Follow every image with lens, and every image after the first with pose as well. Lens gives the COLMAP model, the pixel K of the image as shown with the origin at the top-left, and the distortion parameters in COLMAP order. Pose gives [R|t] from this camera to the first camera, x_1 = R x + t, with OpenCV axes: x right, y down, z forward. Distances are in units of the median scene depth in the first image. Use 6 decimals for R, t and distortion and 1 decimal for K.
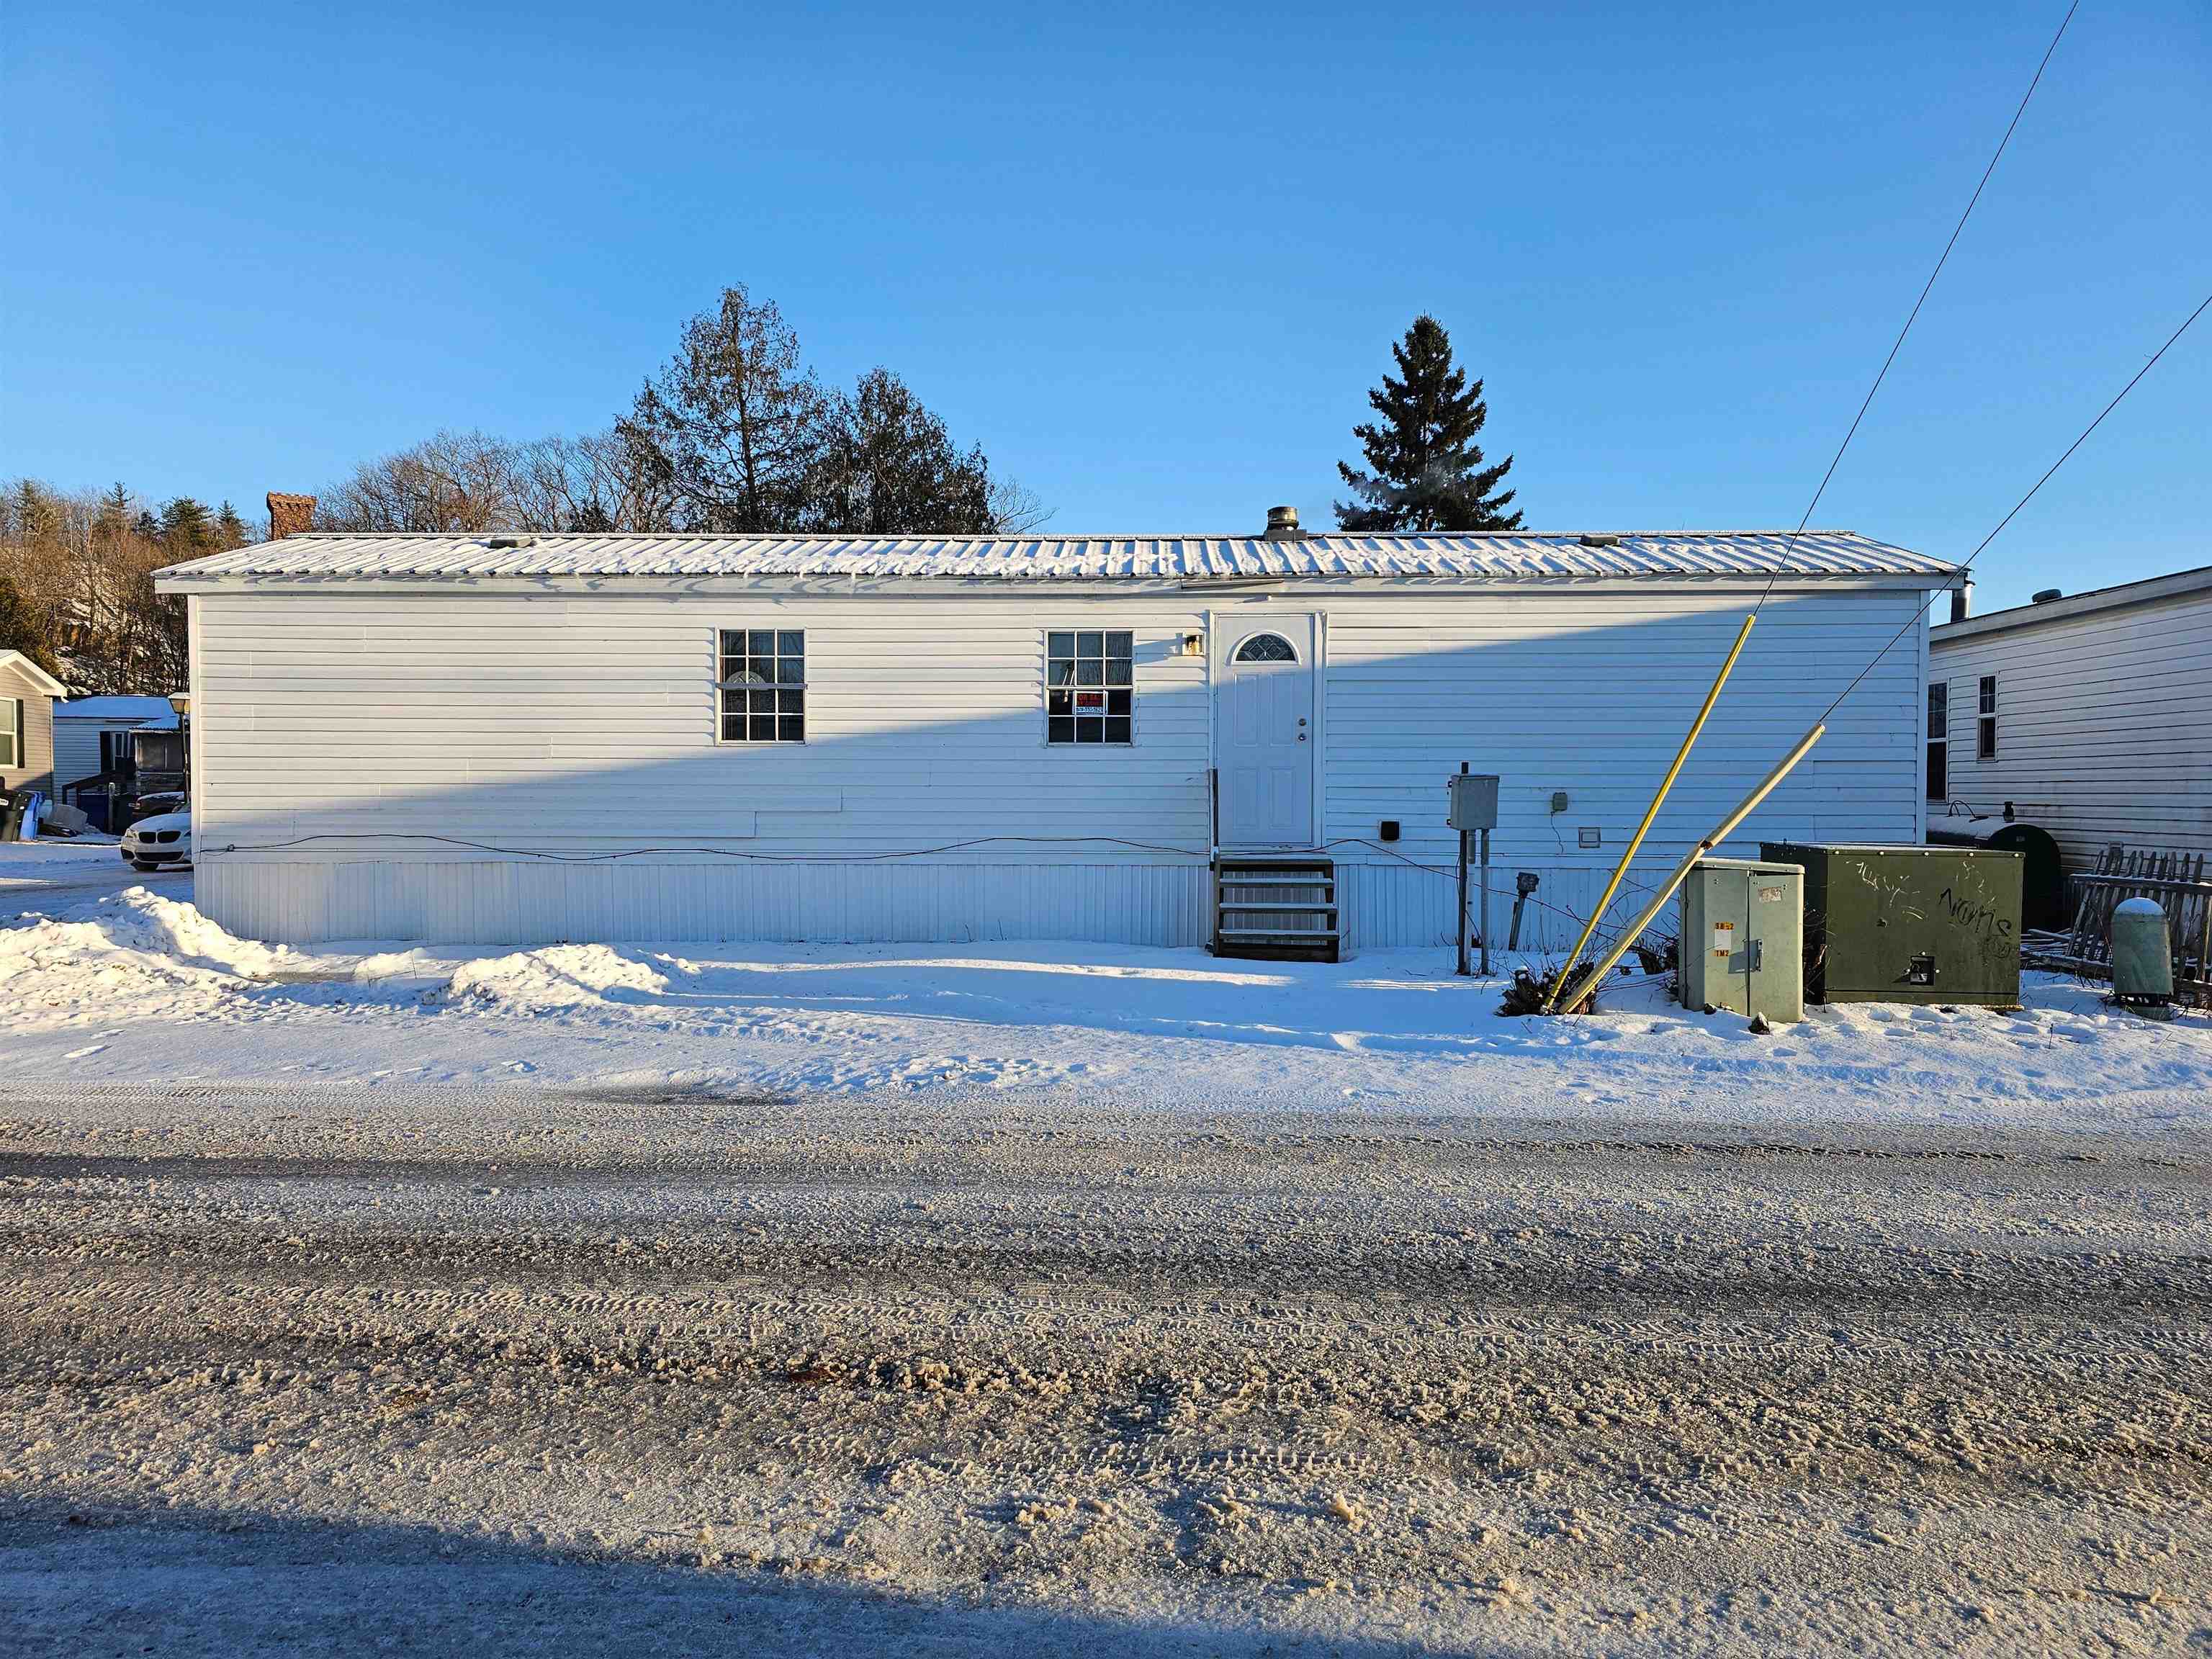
lens RADIAL K [[1483.2, 0, 1106.0], [0, 1483.2, 829.5], [0, 0, 1]] dist [0.085399, -0.142234]
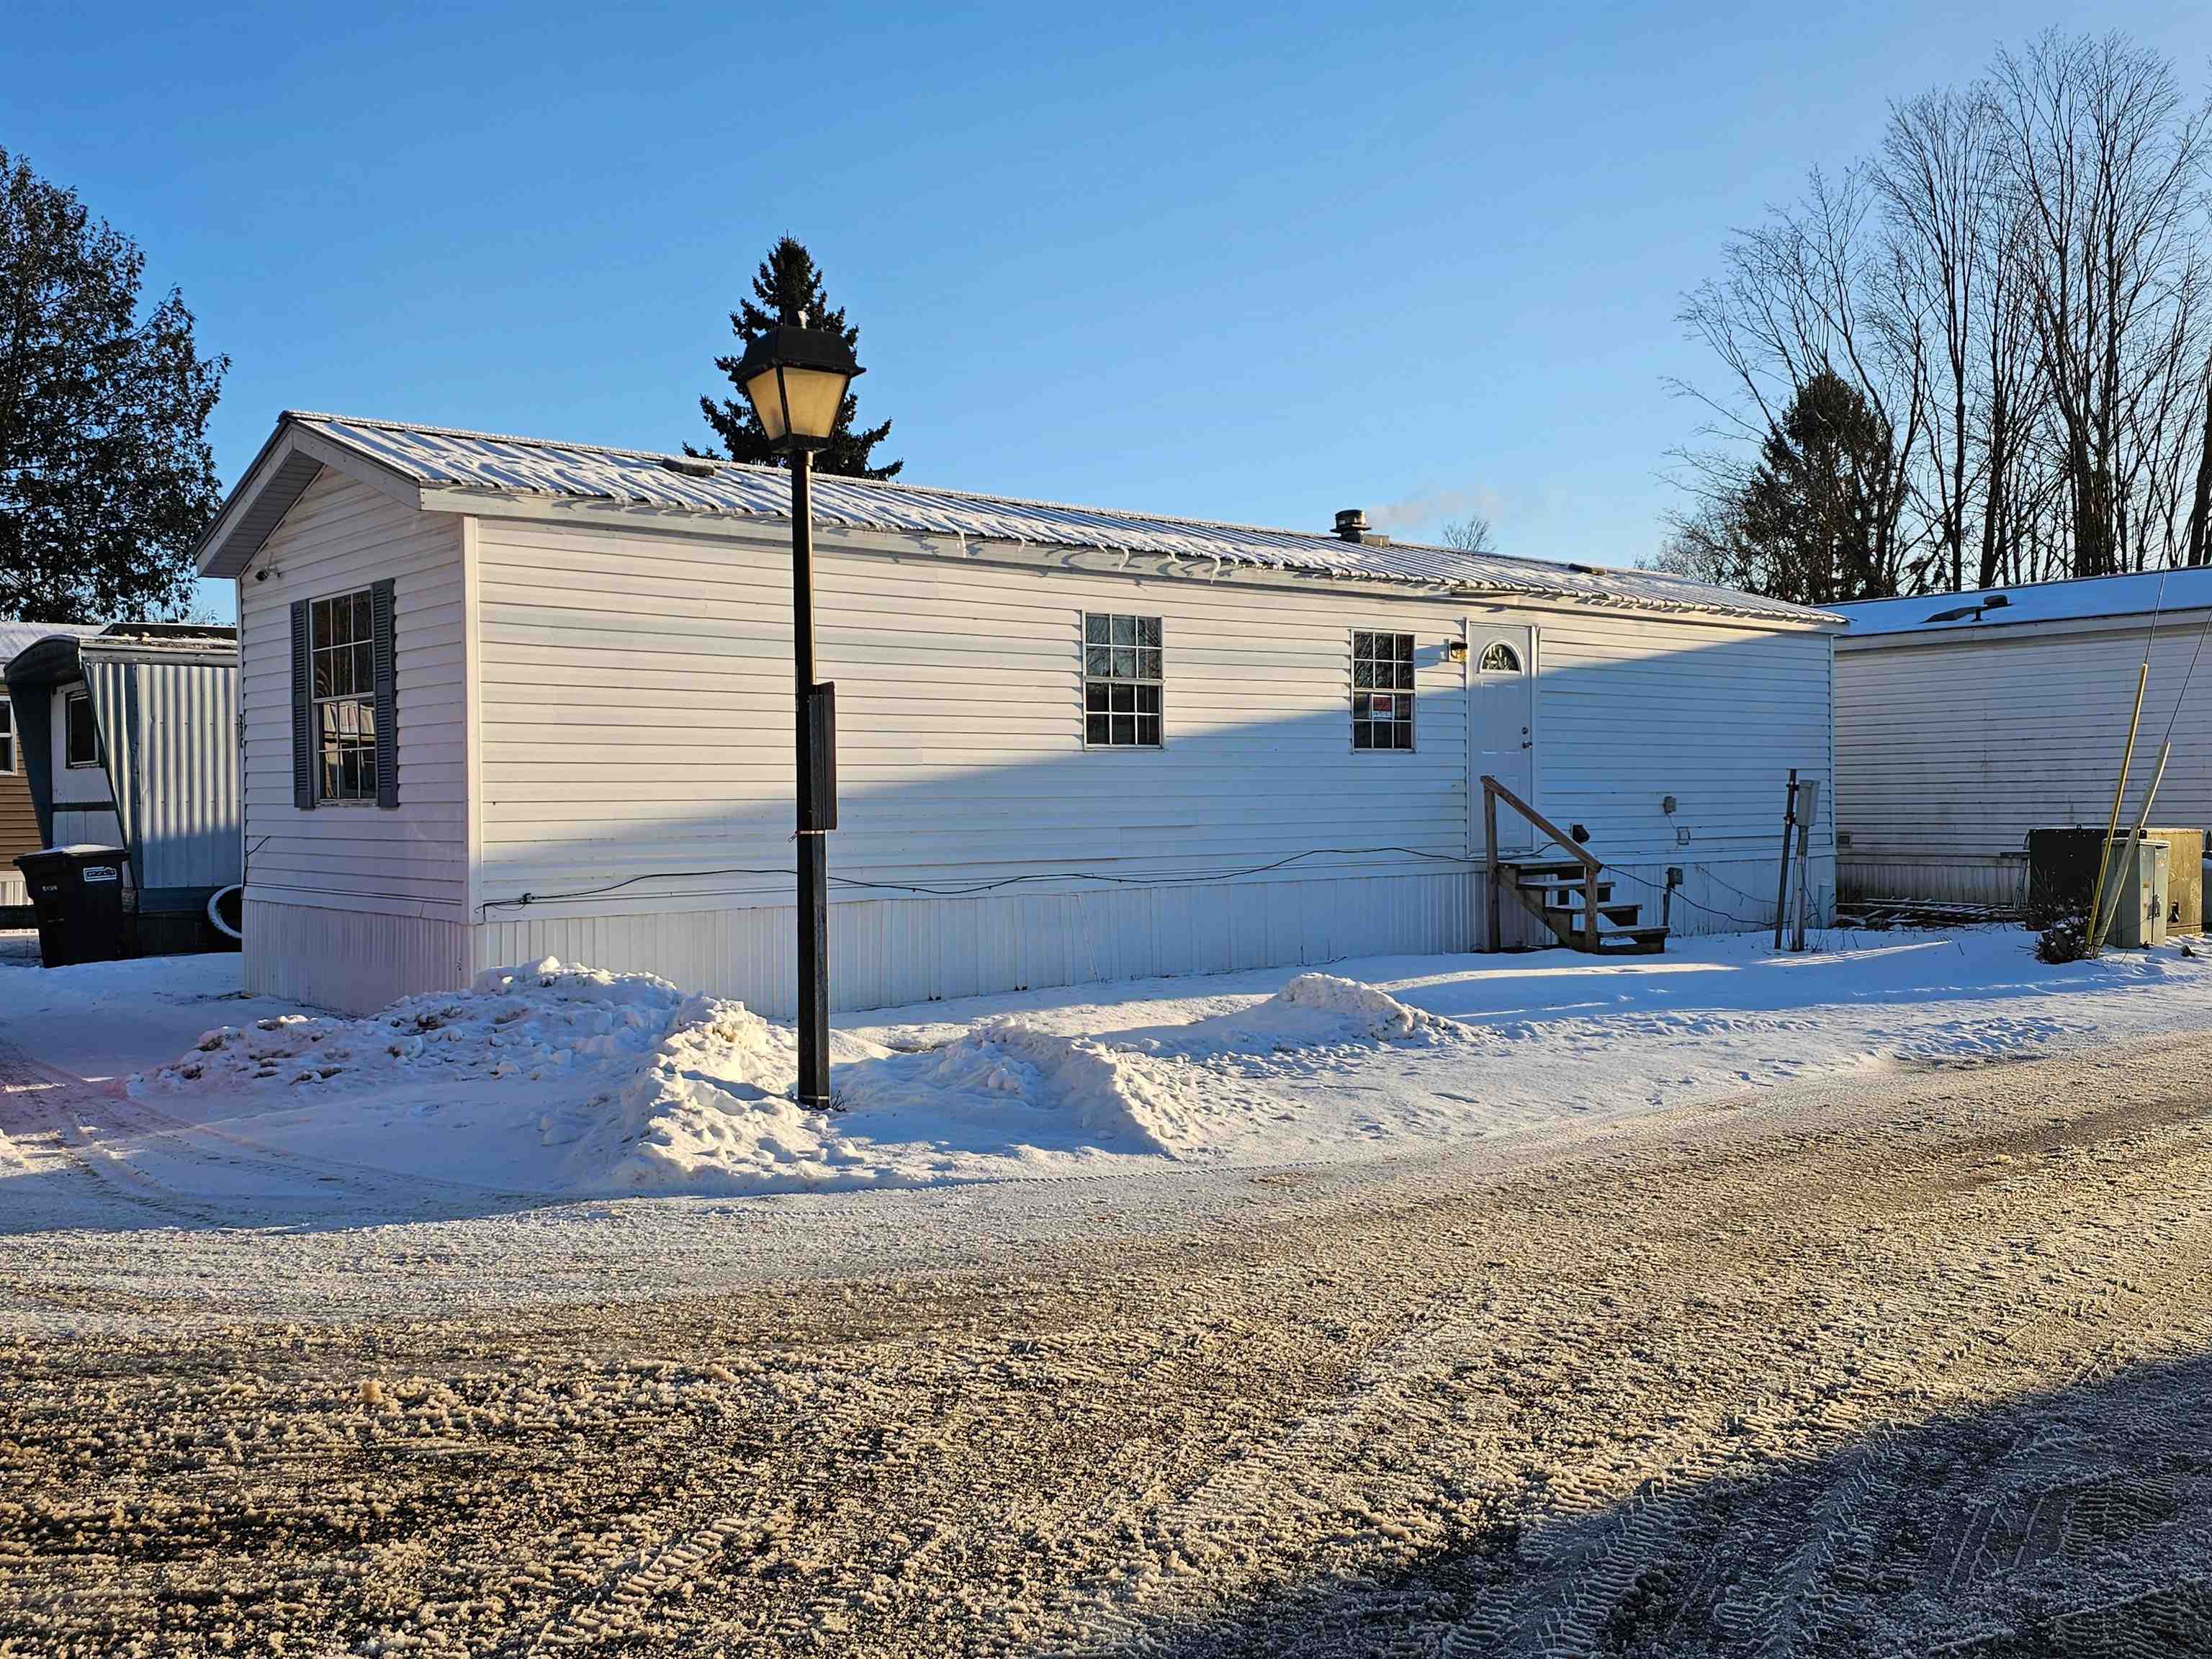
lens RADIAL K [[1965.0, 0, 1106.0], [0, 1965.0, 829.5], [0, 0, 1]] dist [0.101188, -0.003259]
pose [[0.744255, -0.020829, 0.667570, -0.998799], [0.032297, 0.999467, -0.004822, -0.005884], [-0.667114, 0.025150, 0.744531, 0.170342]]
